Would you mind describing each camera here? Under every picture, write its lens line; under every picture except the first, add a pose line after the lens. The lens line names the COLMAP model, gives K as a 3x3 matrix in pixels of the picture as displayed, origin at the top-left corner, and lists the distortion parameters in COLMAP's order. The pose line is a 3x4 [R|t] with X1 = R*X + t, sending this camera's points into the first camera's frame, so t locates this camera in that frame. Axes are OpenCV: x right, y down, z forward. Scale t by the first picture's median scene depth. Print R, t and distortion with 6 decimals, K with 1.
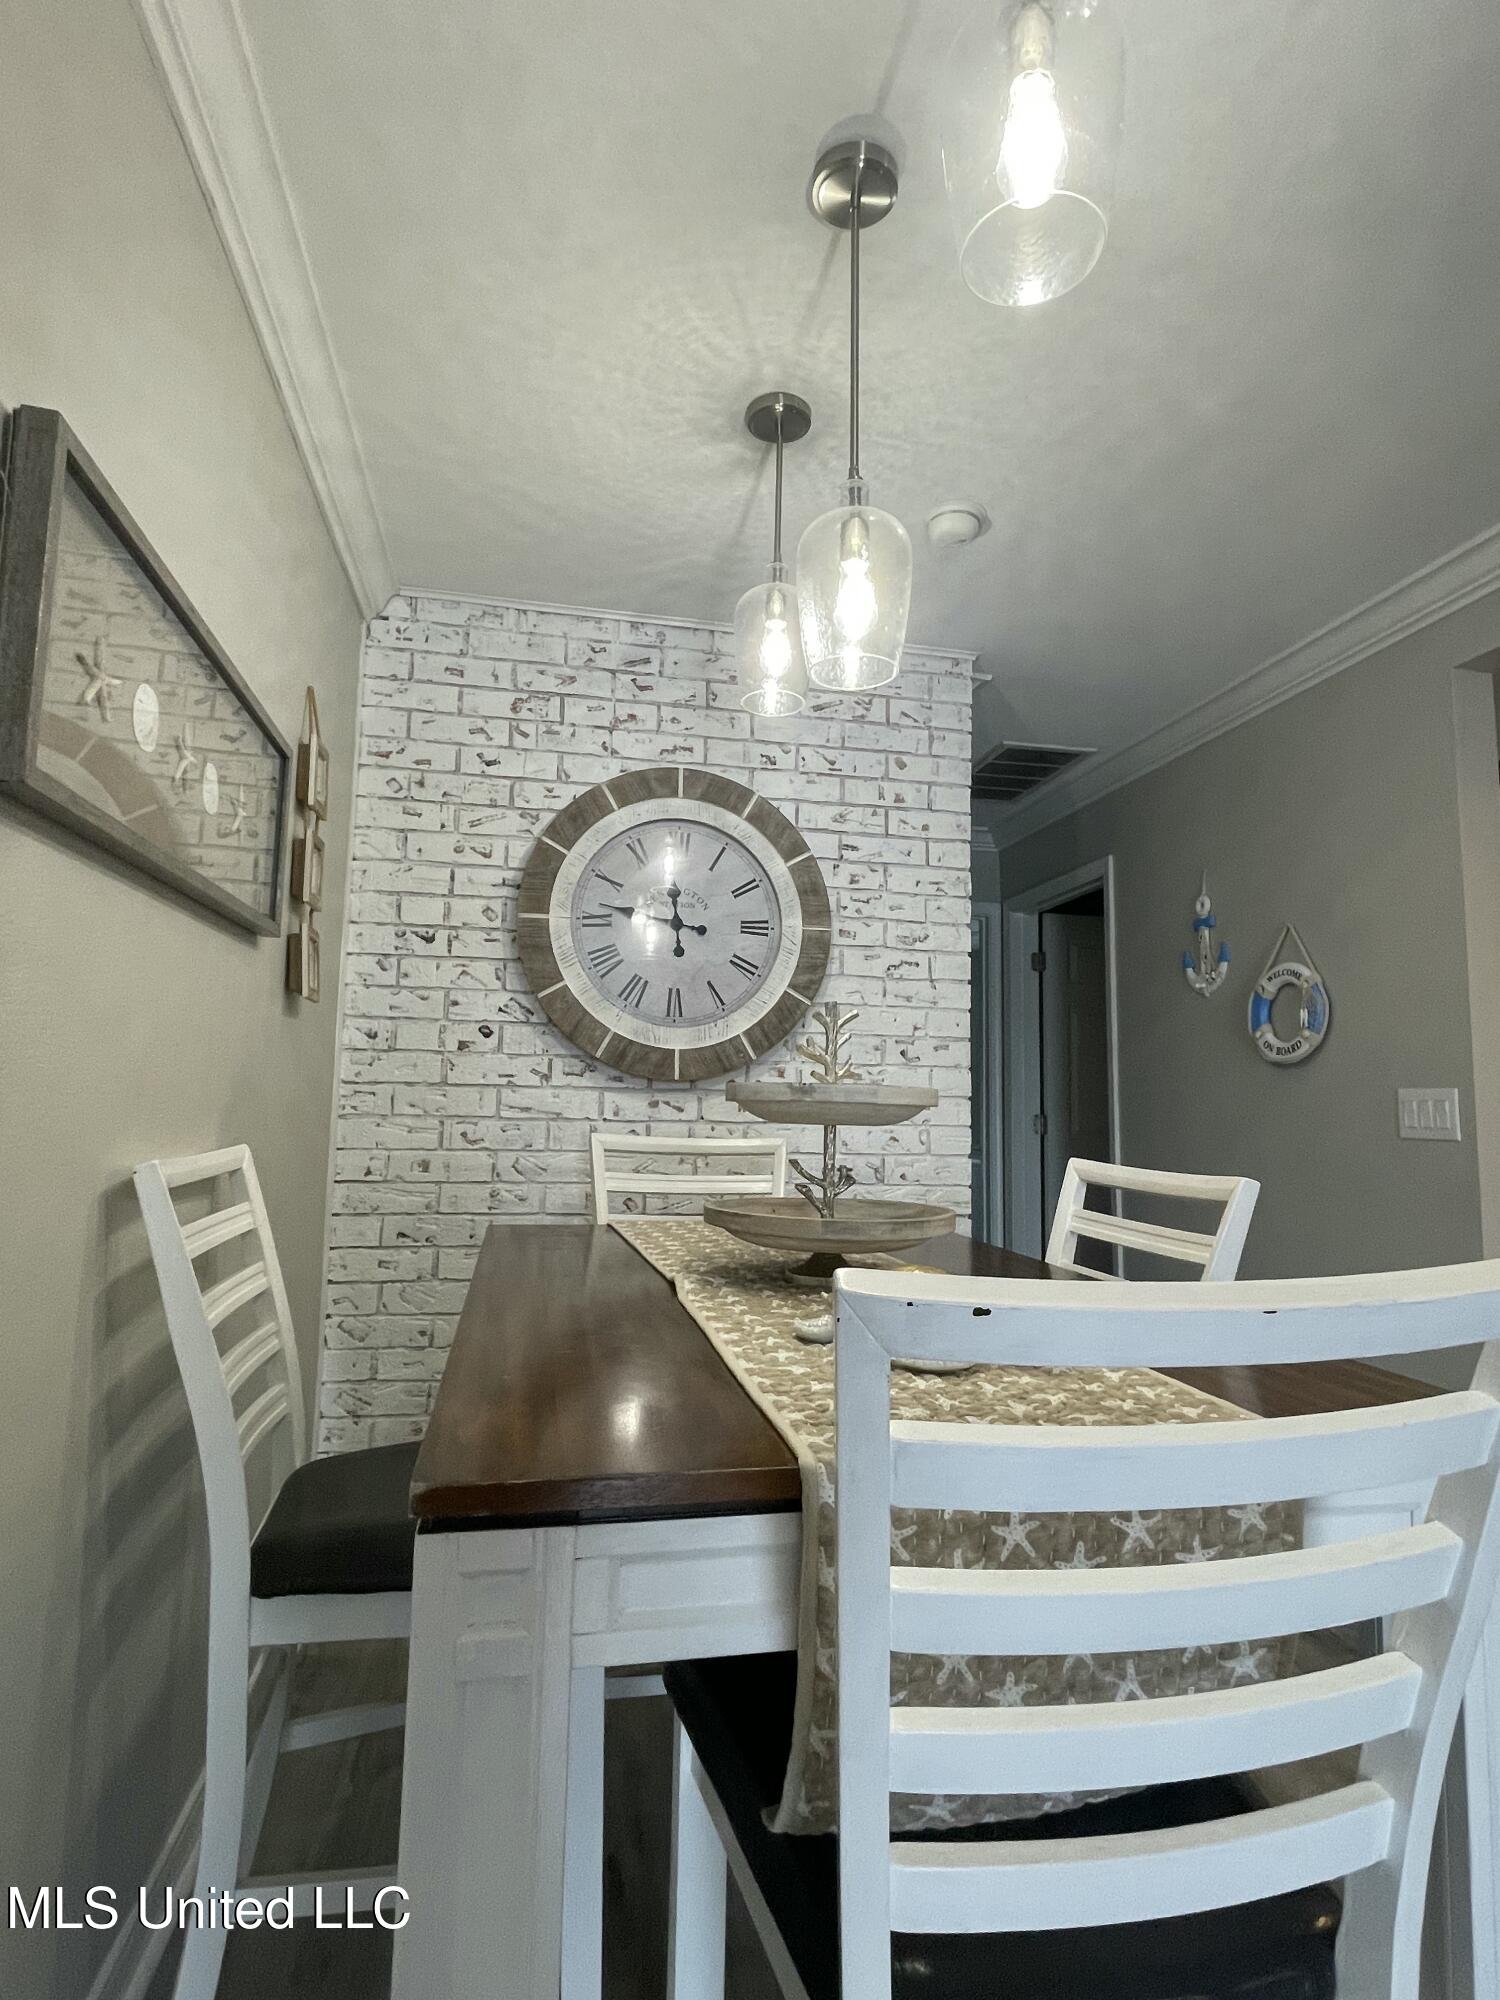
lens RADIAL K [[1027.3, 0, 754.5], [0, 1027.3, 997.3], [0, 0, 1]] dist [0.001543, -0.004060]
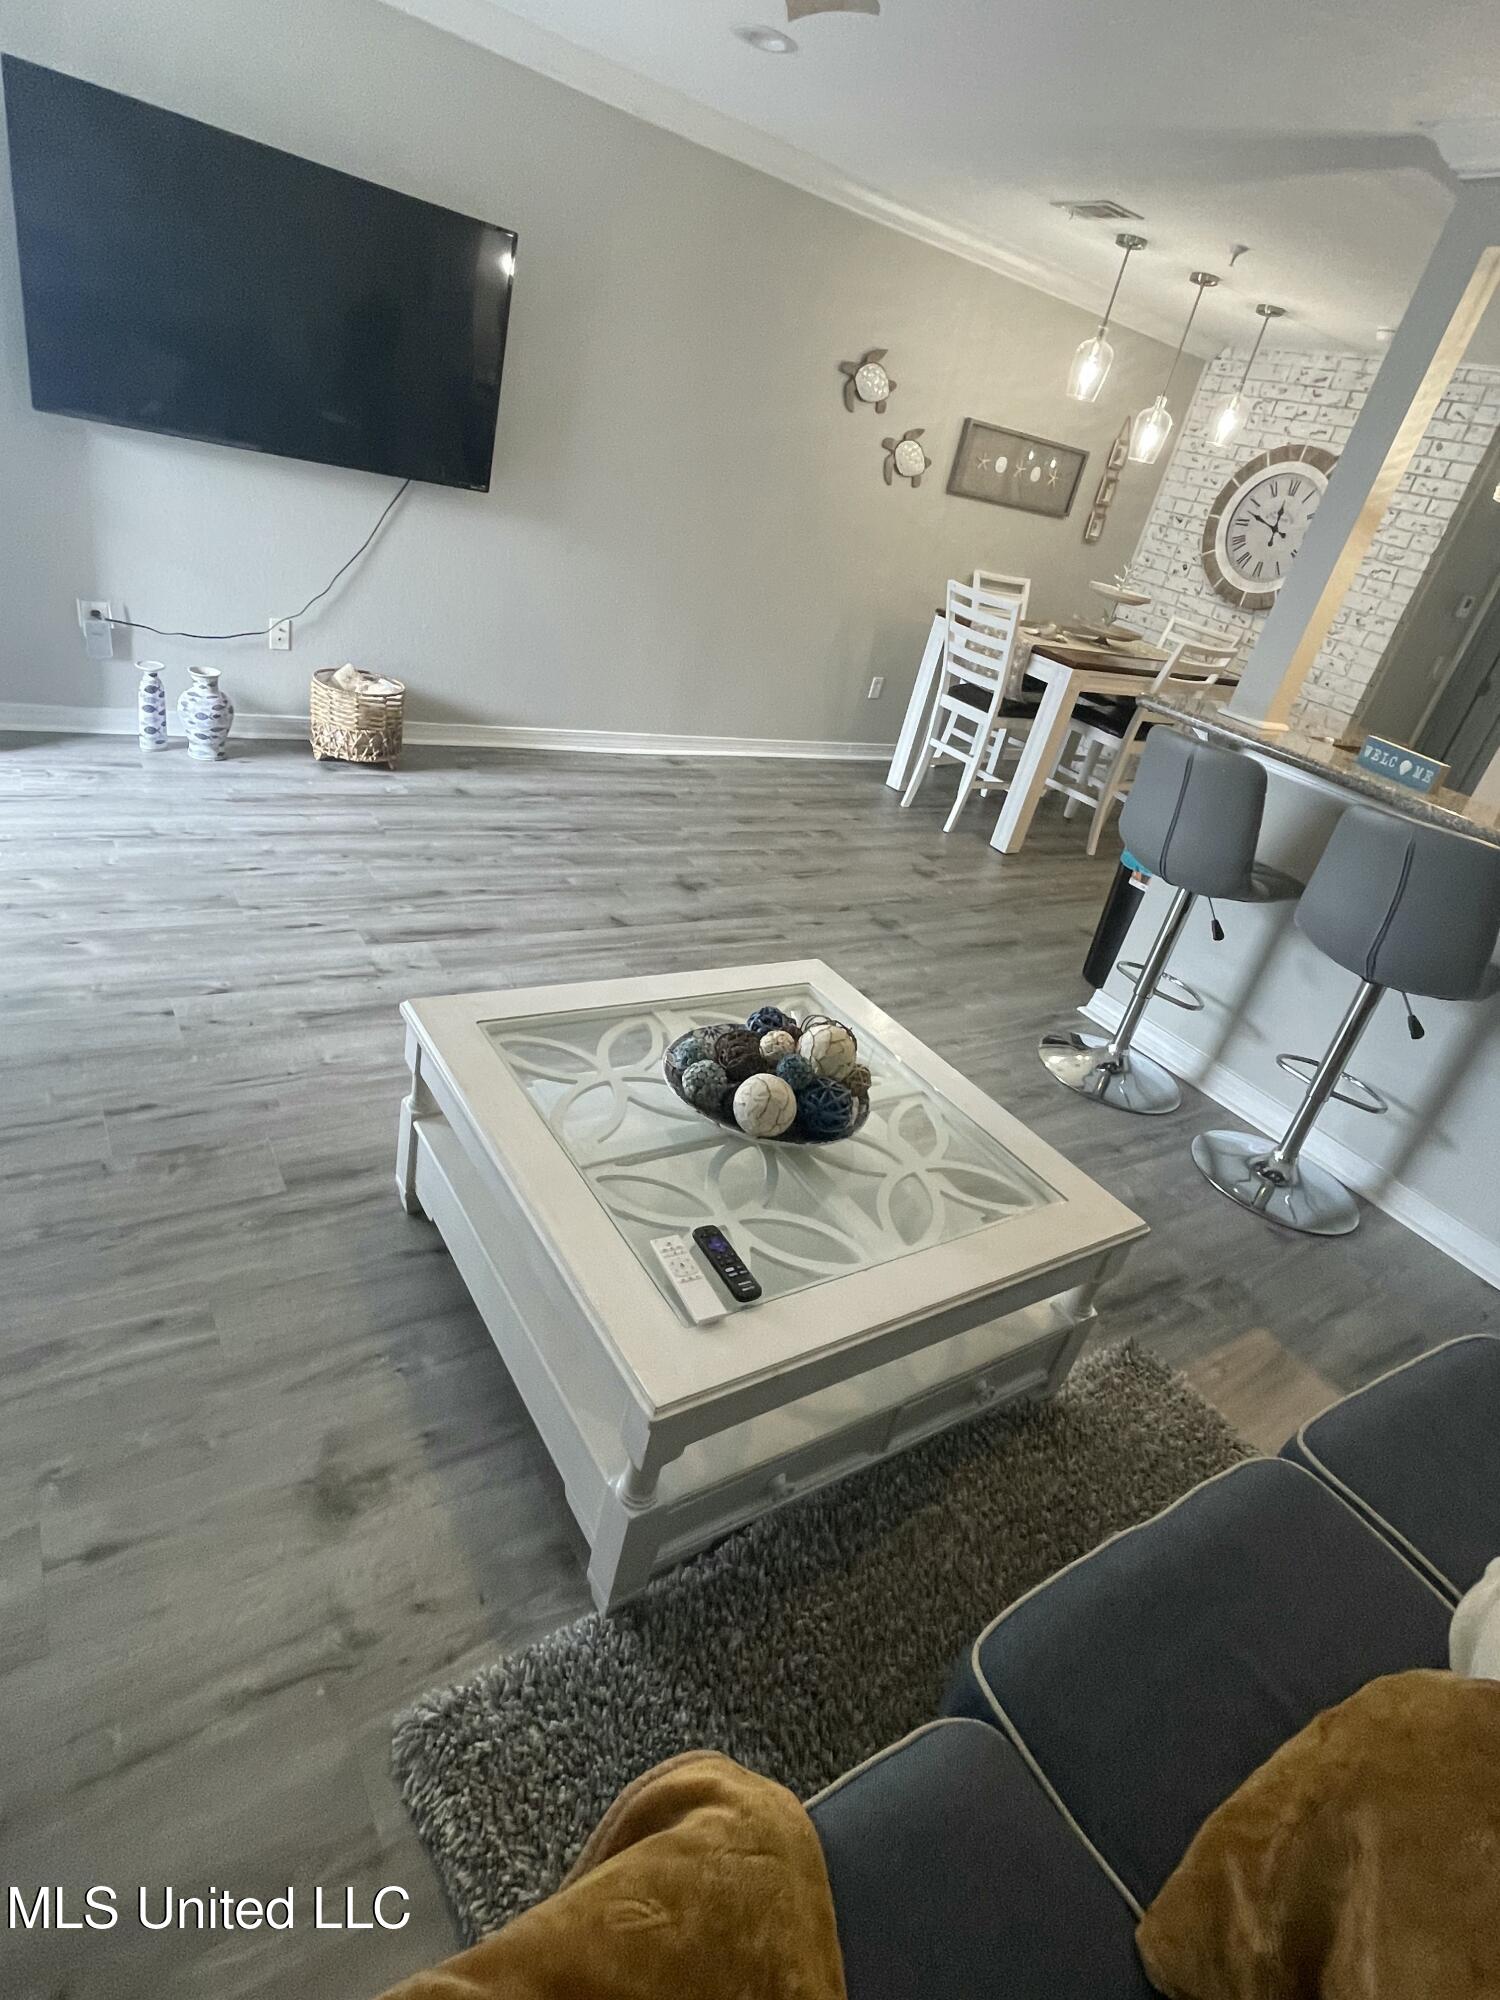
lens RADIAL K [[1027.3, 0, 762.9], [0, 1027.3, 1002.8], [0, 0, 1]] dist [0.001543, -0.004060]
pose [[0.366468, 0.506969, -0.780182, 1.685672], [-0.112270, 0.856484, 0.503815, -0.184951], [0.923632, -0.097041, 0.370792, -0.845142]]
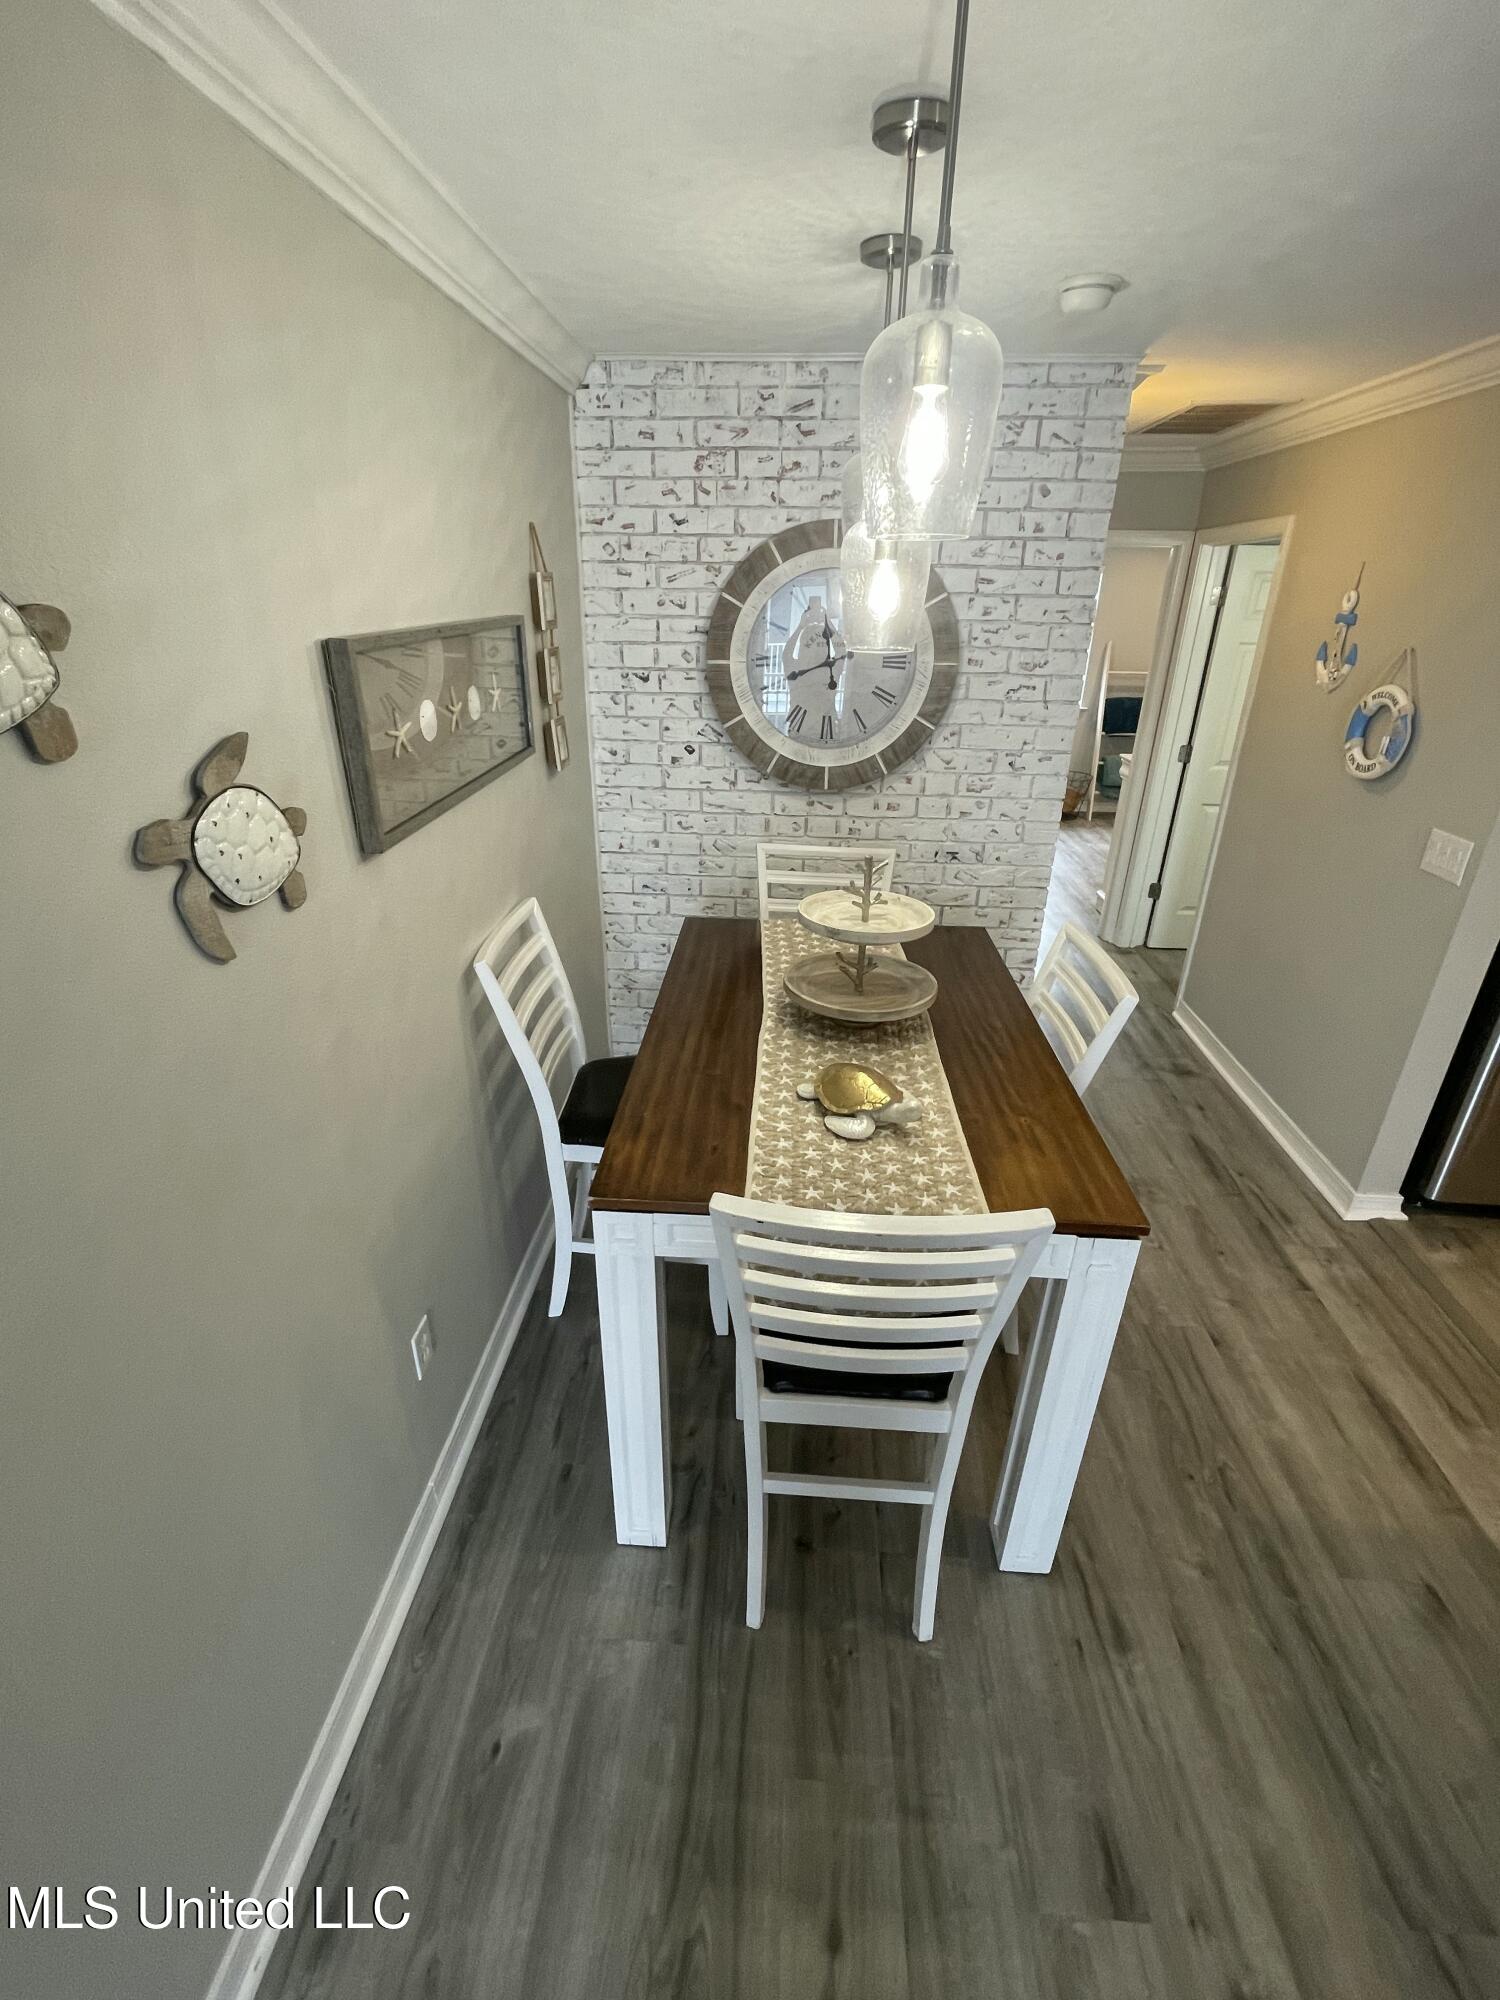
lens RADIAL K [[873.2, 0, 755.2], [0, 873.2, 1006.1], [0, 0, 1]] dist [-0.021312, -0.001280]
pose [[0.964861, 0.109339, -0.238933, 0.136852], [0.030309, 0.856932, 0.514538, -0.263388], [0.261008, -0.503699, 0.823506, -0.112585]]
